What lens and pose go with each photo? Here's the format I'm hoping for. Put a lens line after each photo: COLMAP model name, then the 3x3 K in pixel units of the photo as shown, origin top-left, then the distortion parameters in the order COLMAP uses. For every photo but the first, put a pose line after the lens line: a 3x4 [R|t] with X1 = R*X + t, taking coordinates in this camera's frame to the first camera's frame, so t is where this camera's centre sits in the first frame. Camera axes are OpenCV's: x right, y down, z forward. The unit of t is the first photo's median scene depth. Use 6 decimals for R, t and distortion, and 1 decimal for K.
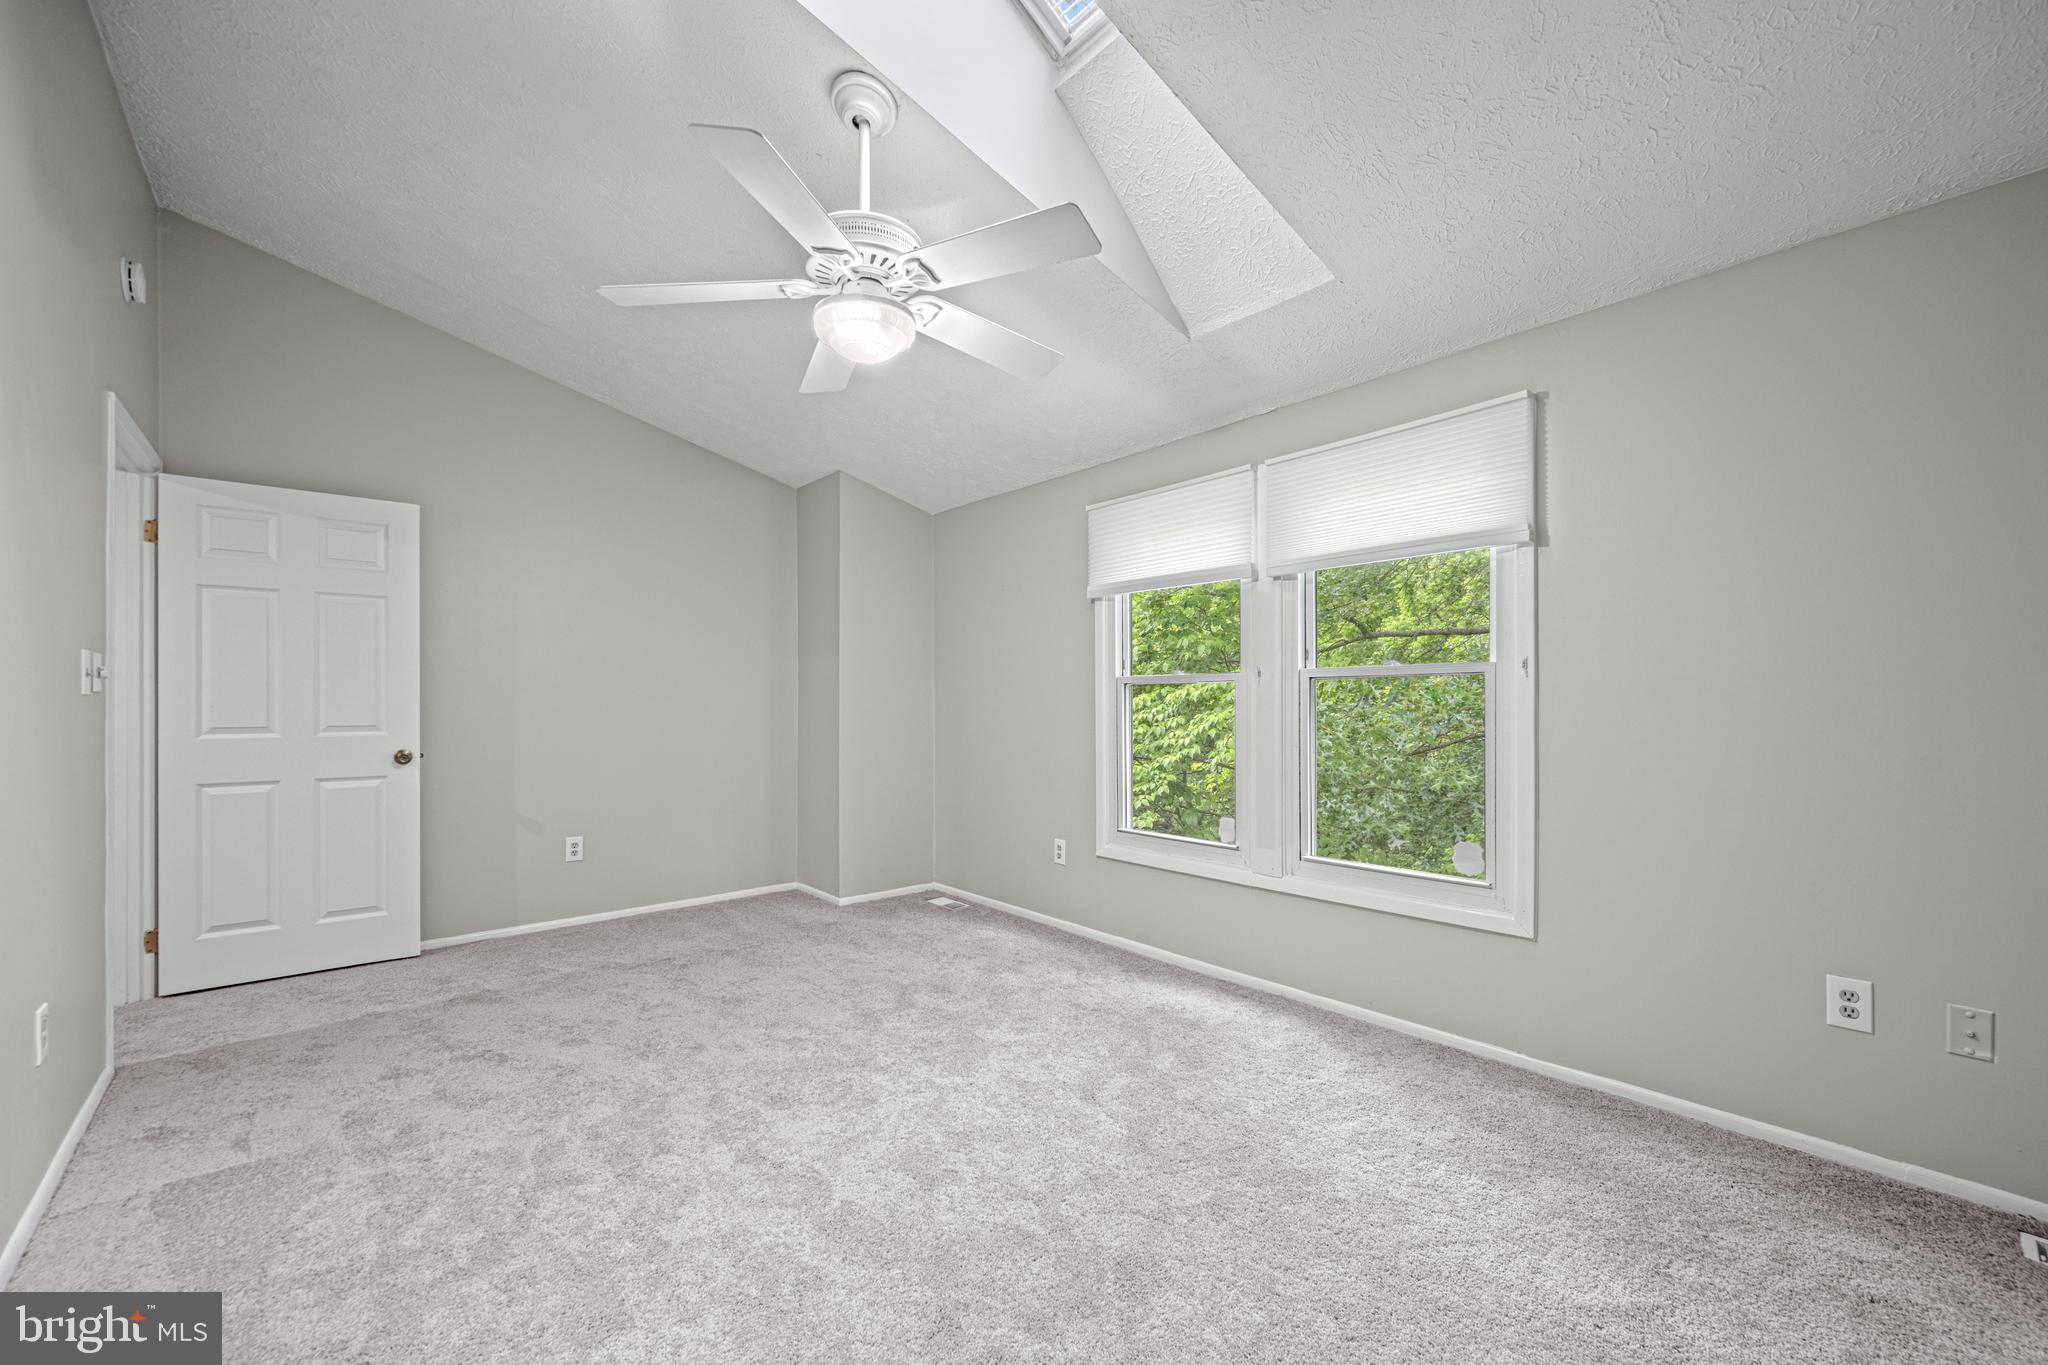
lens RADIAL K [[817.9, 0, 1018.2], [0, 817.9, 699.9], [0, 0, 1]] dist [-0.002118, 0.001678]
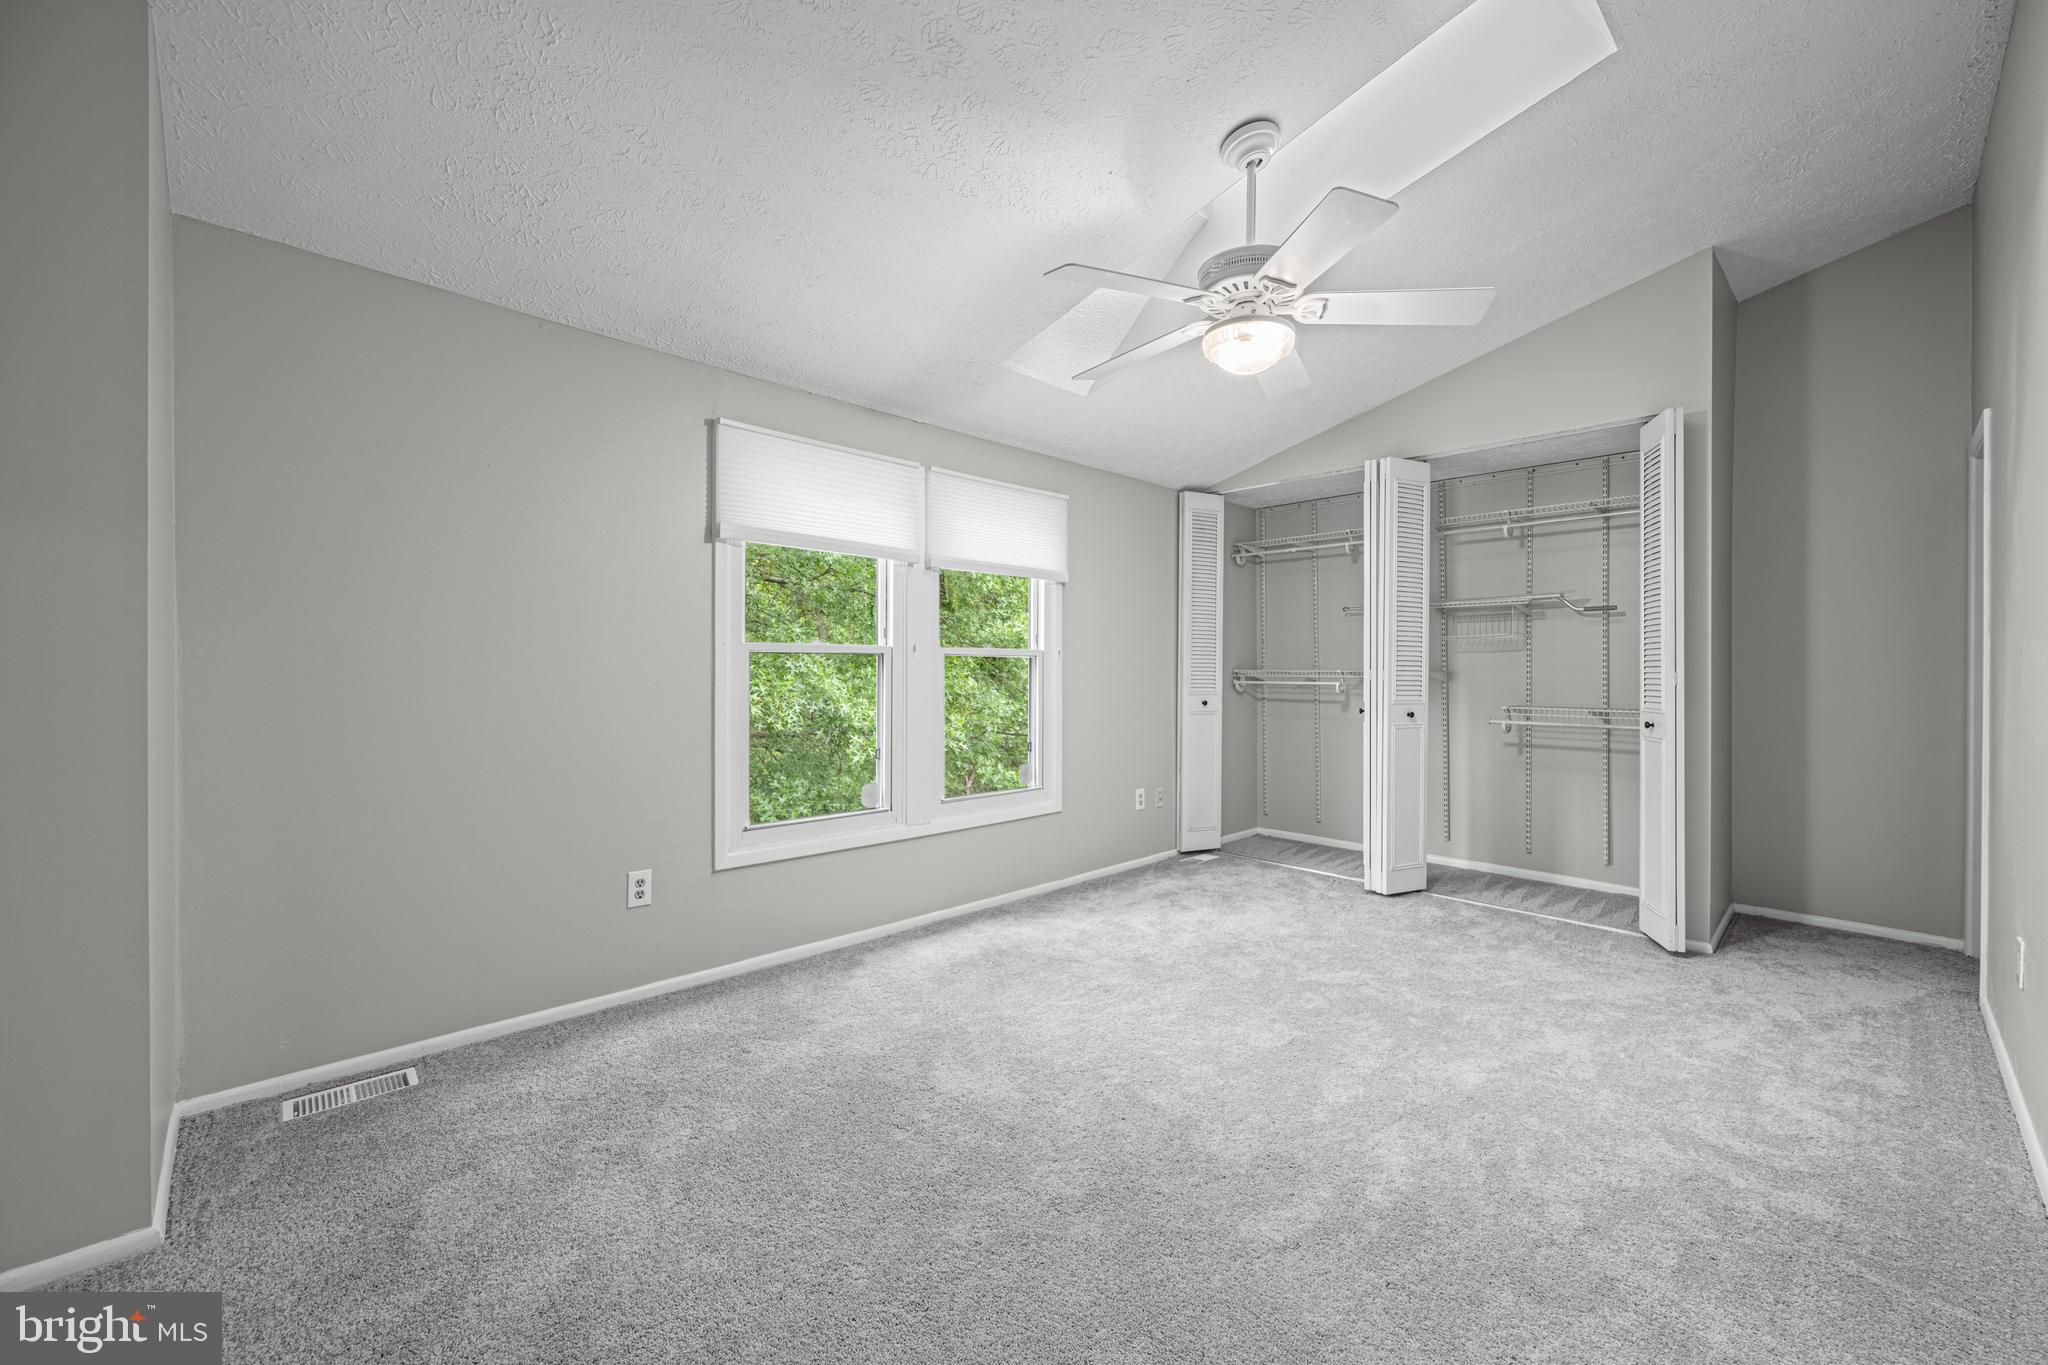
lens RADIAL K [[817.9, 0, 1016.9], [0, 817.9, 674.6], [0, 0, 1]] dist [-0.002118, 0.001678]
pose [[-0.068011, 0.000982, 0.997684, -0.890074], [-0.009134, 0.999957, -0.001606, 0.004143], [-0.997643, -0.009222, -0.068000, 0.983923]]
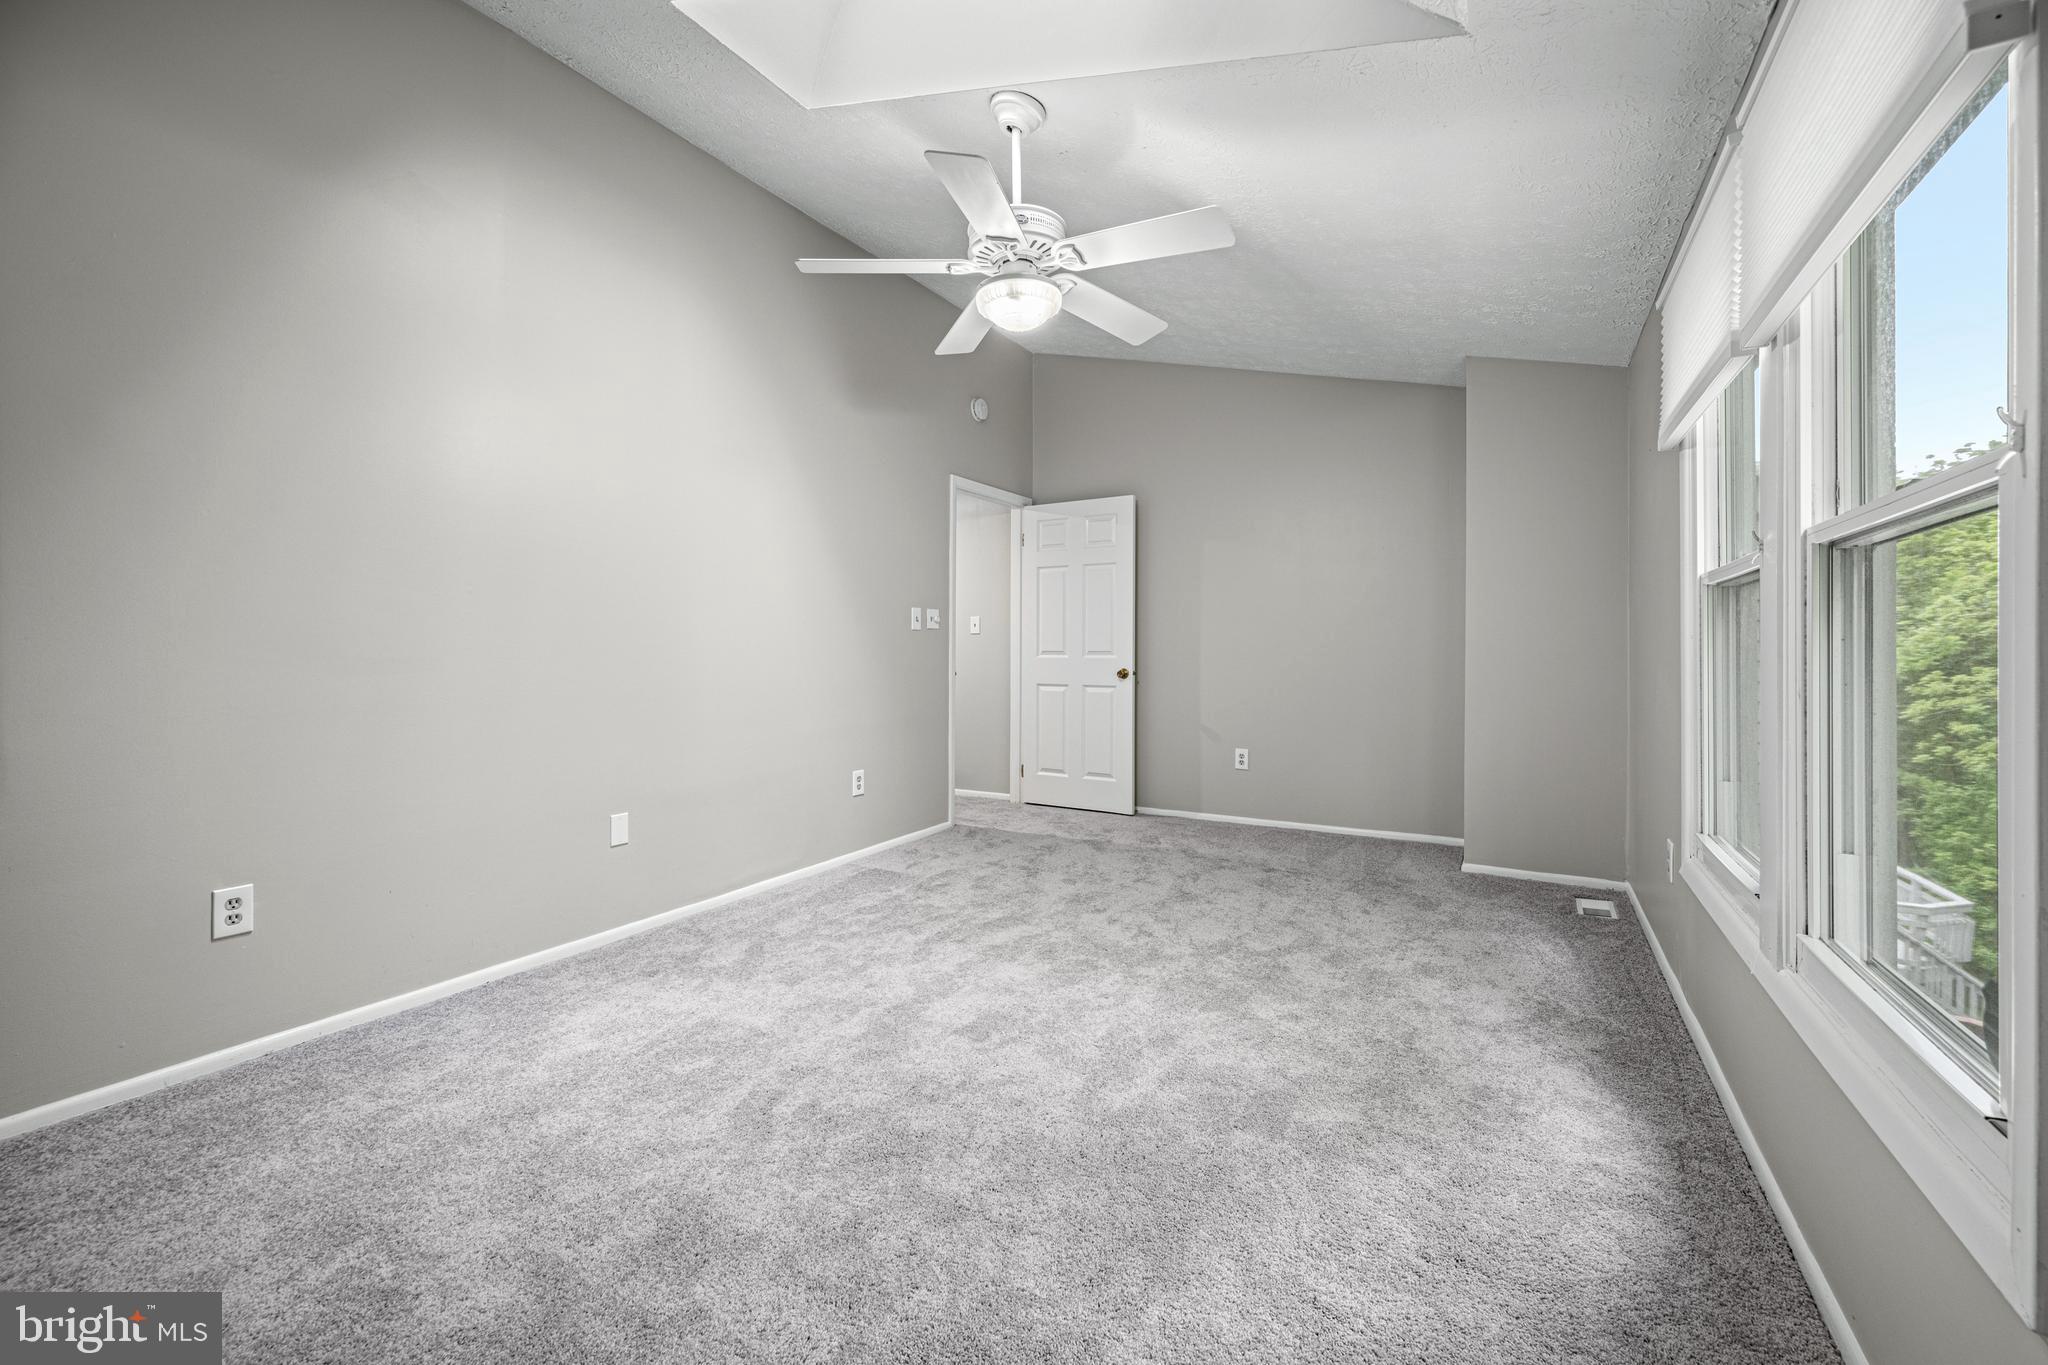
lens RADIAL K [[817.9, 0, 1022.2], [0, 817.9, 647.5], [0, 0, 1]] dist [-0.002118, 0.001678]
pose [[0.326762, -0.001080, -0.945106, 0.651827], [0.002399, 0.999997, -0.000314, 0.030332], [0.945104, -0.002165, 0.326763, 0.446922]]
